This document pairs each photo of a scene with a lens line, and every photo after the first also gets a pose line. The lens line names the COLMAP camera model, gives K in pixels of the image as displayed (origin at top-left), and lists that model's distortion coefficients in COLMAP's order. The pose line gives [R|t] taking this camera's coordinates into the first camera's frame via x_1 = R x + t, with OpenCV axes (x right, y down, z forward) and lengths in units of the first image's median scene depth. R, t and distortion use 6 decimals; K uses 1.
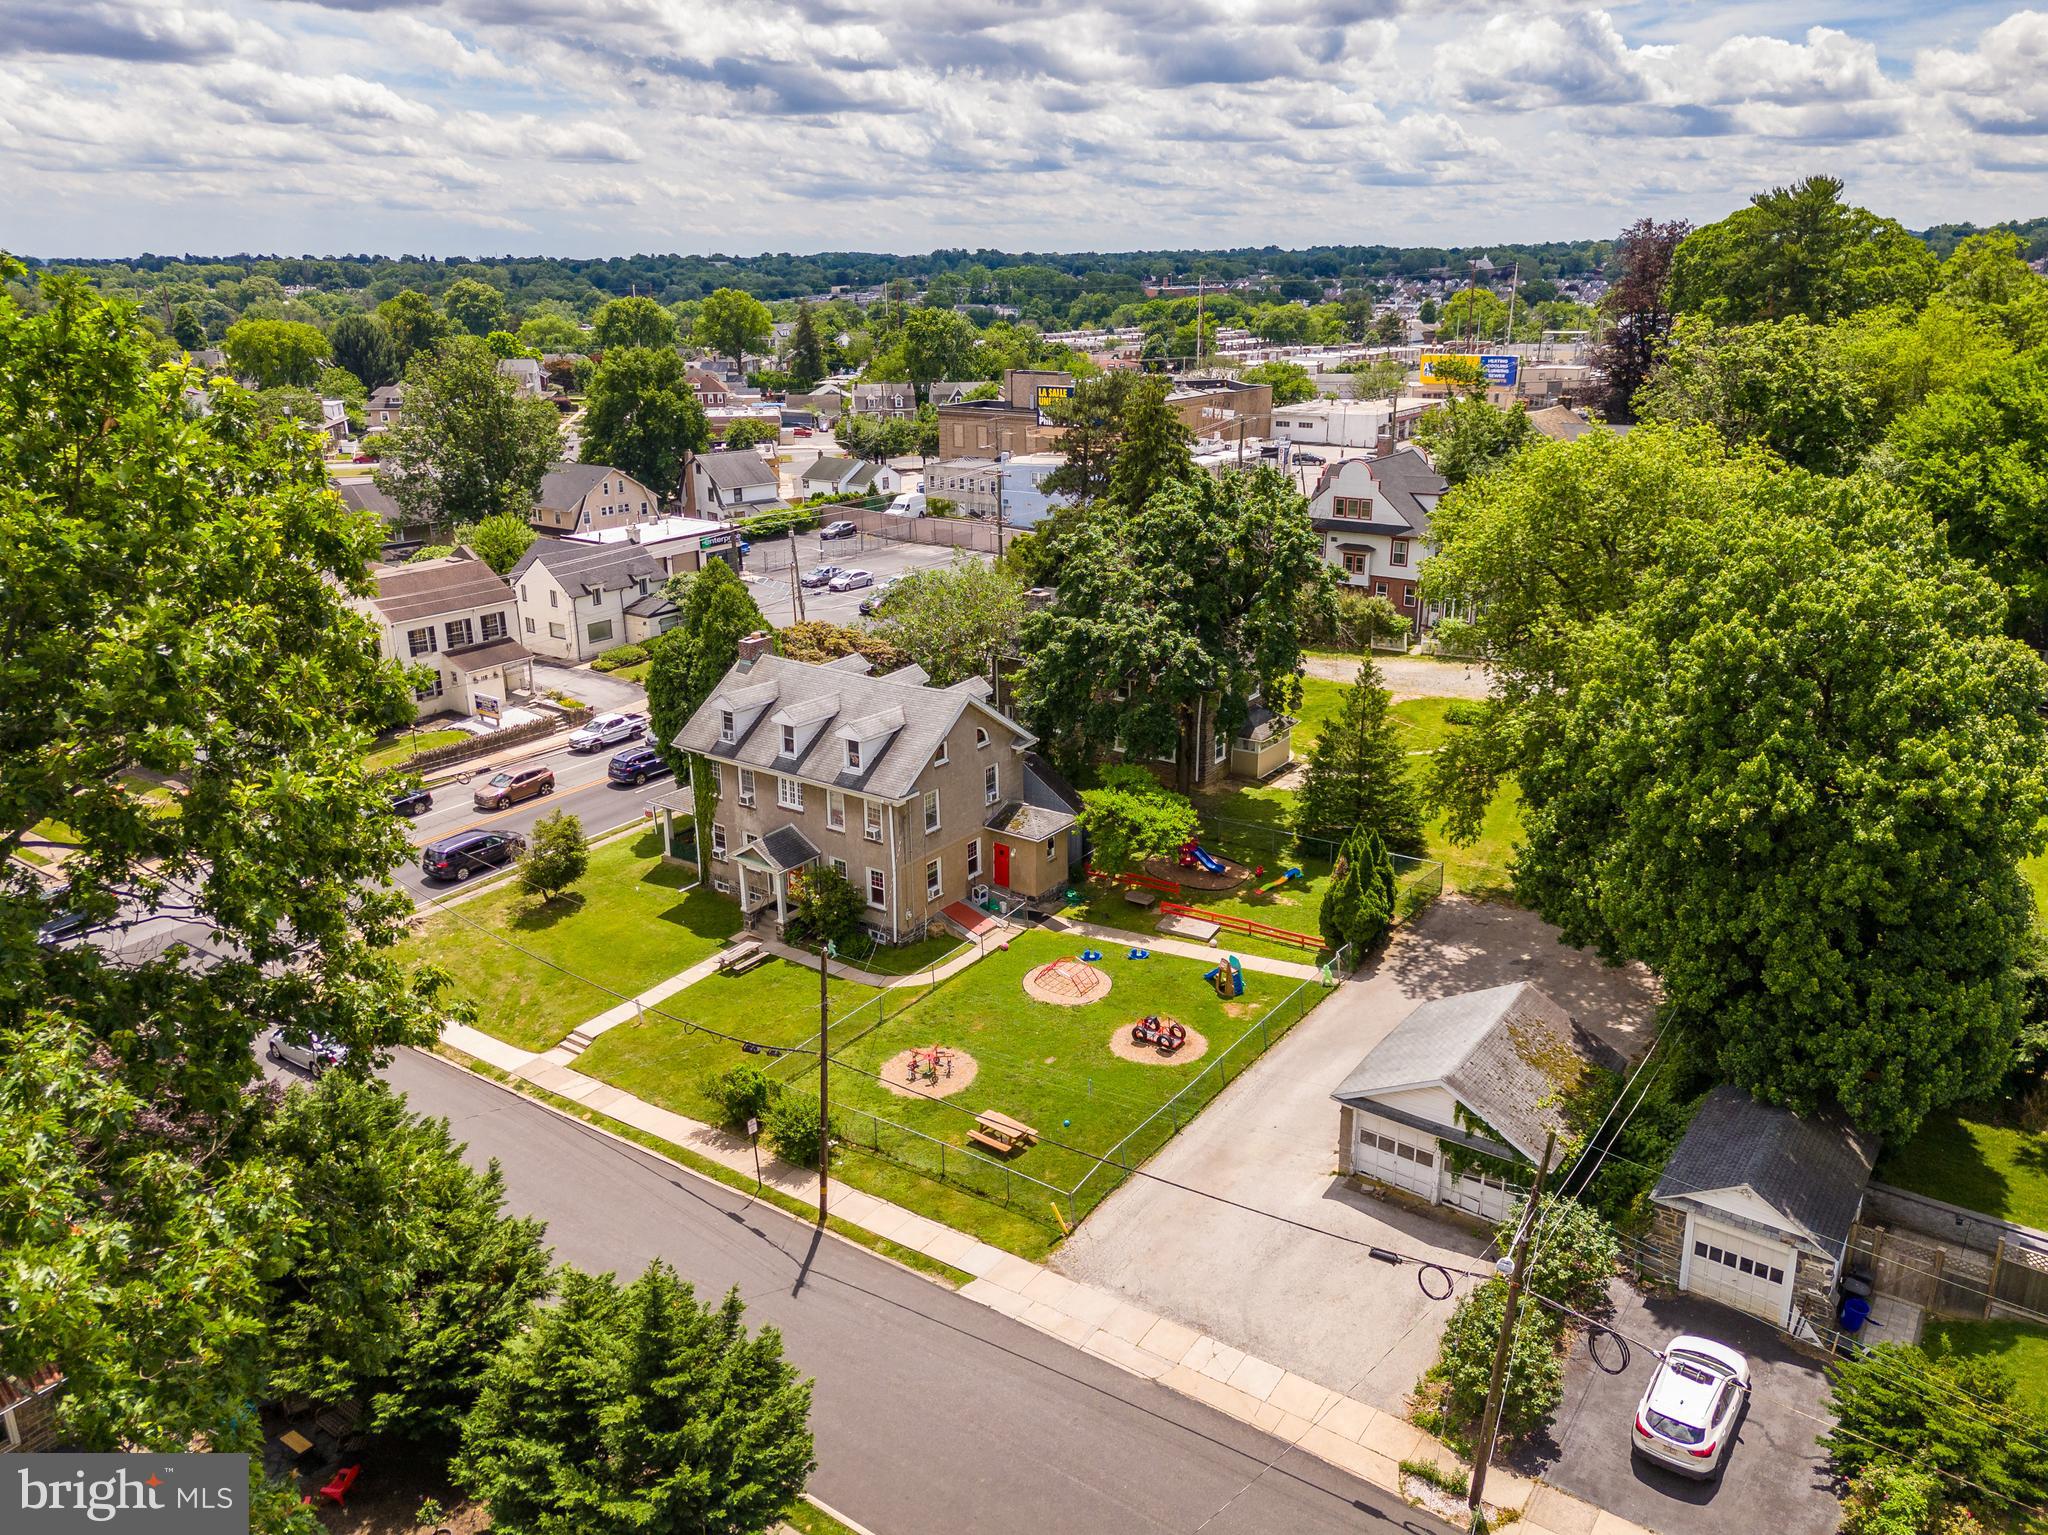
lens RADIAL K [[1494.1, 0, 1023.2], [0, 1494.1, 763.6], [0, 0, 1]] dist [0.079463, -0.051739]
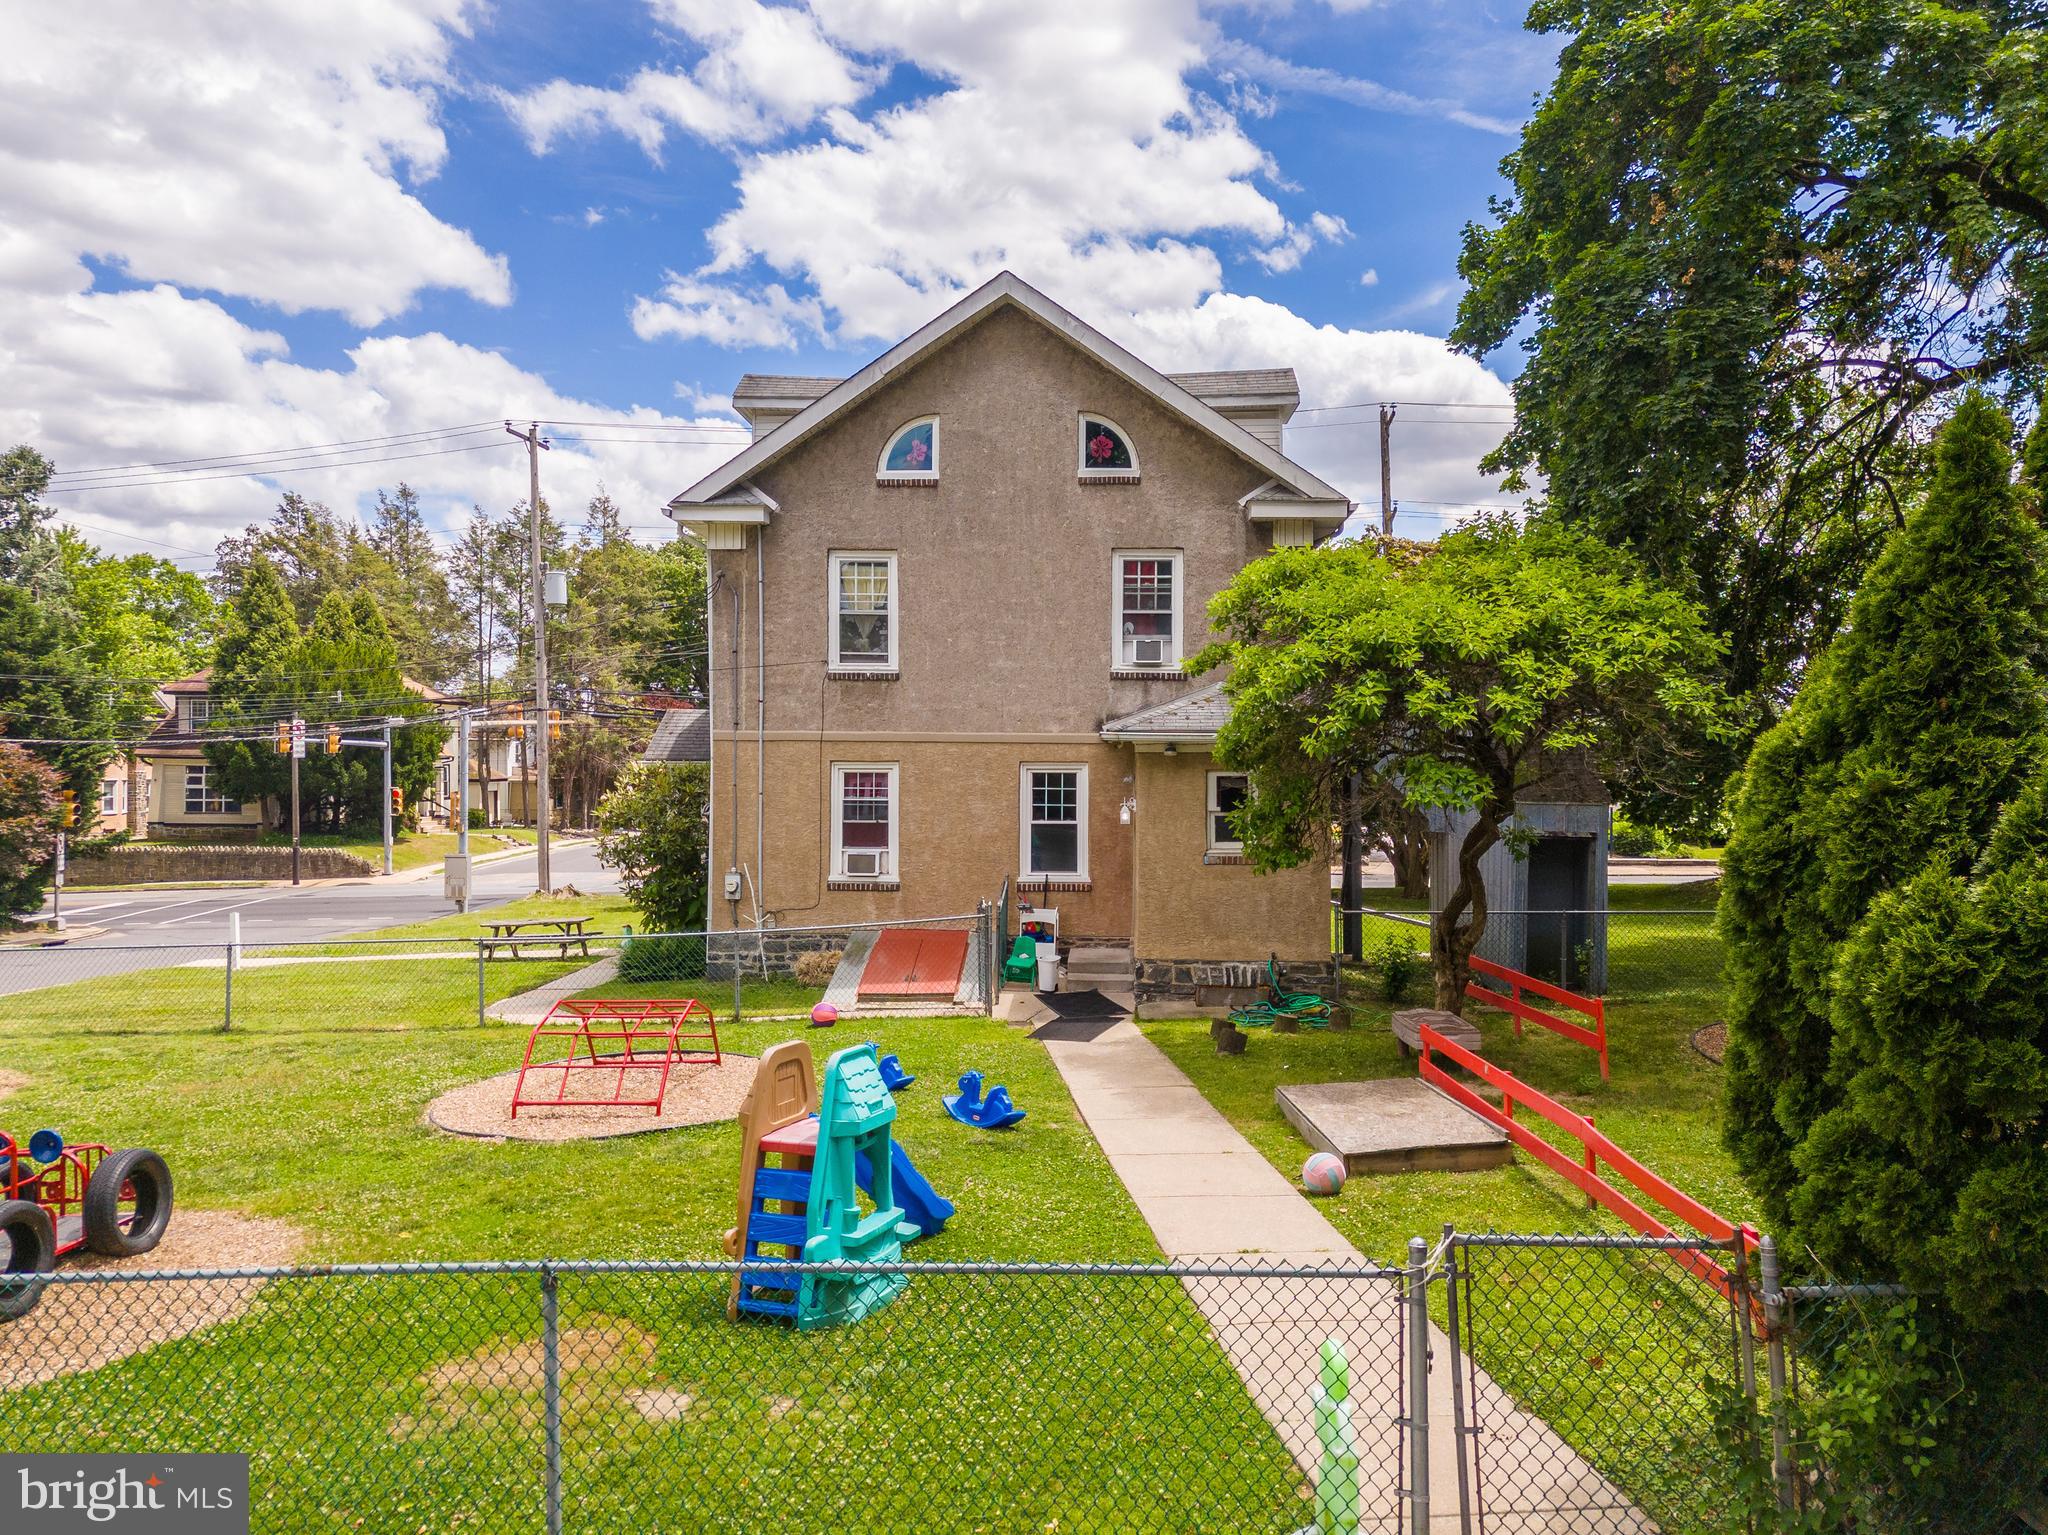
lens RADIAL K [[1478.4, 0, 1024.0], [0, 1478.4, 767.5], [0, 0, 1]] dist [0.086715, -0.062013]
pose [[0.546875, 0.021011, -0.836950, 0.245327], [-0.277600, 0.947682, -0.157597, 0.108703], [0.789852, 0.318523, 0.524097, 0.841883]]
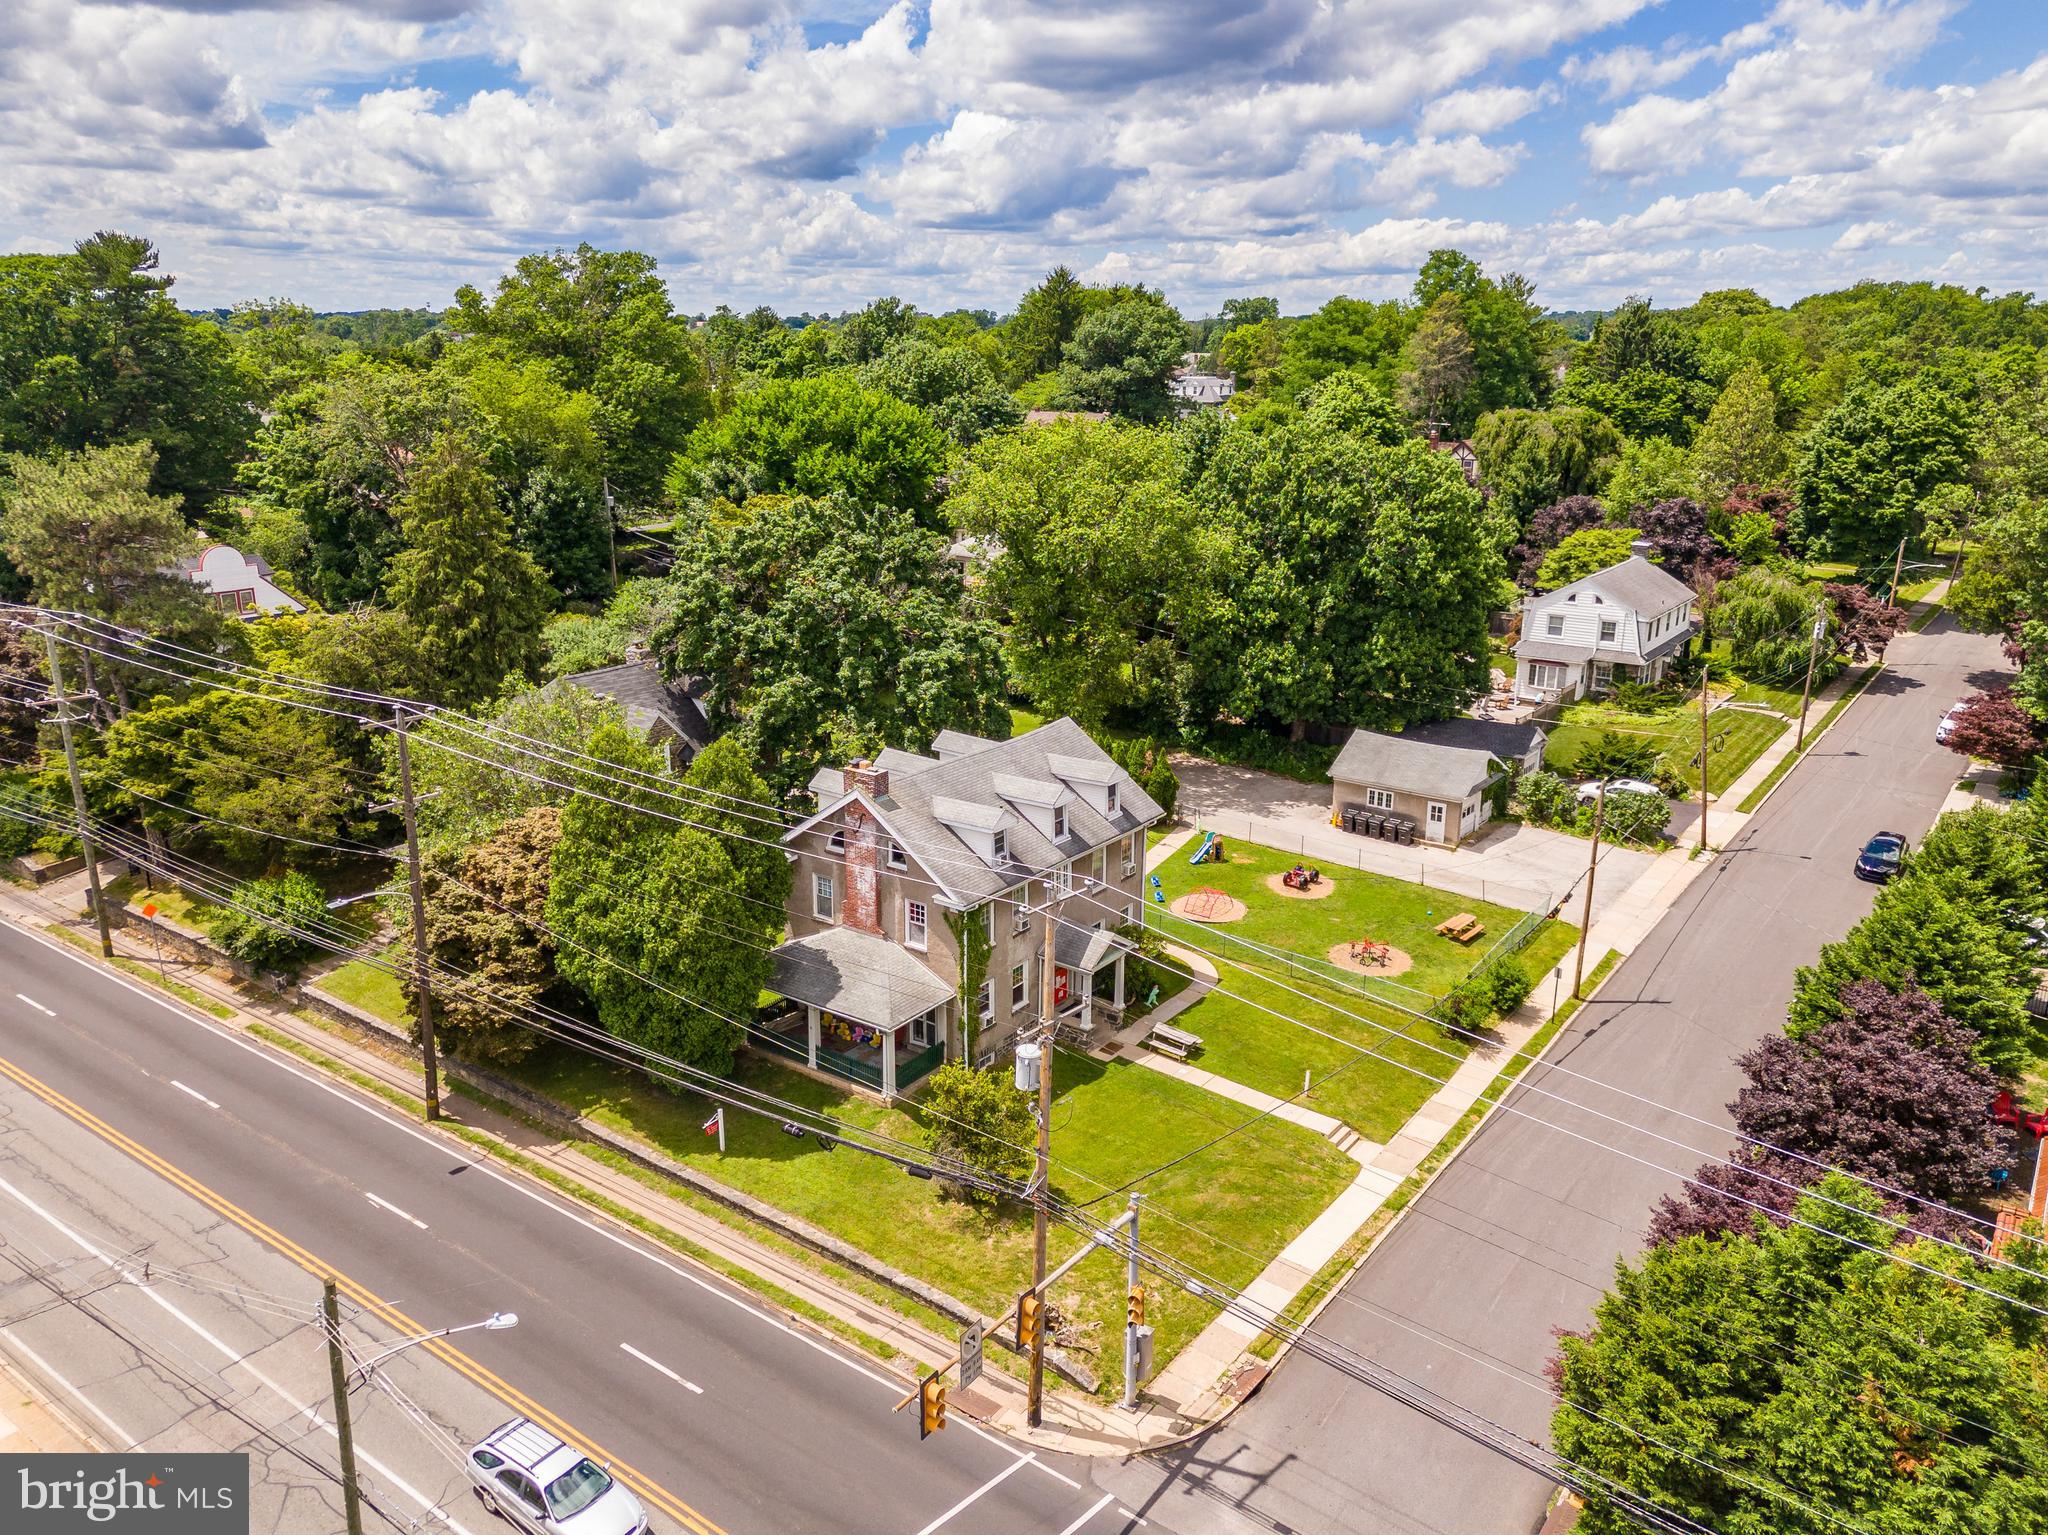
lens RADIAL K [[1511.7, 0, 1013.2], [0, 1511.7, 766.1], [0, 0, 1]] dist [0.053917, 0.001779]
pose [[0.006635, -0.264062, 0.964483, -0.995746], [0.318859, 0.914715, 0.248243, -0.272133], [-0.947779, 0.305887, 0.090267, 0.930483]]
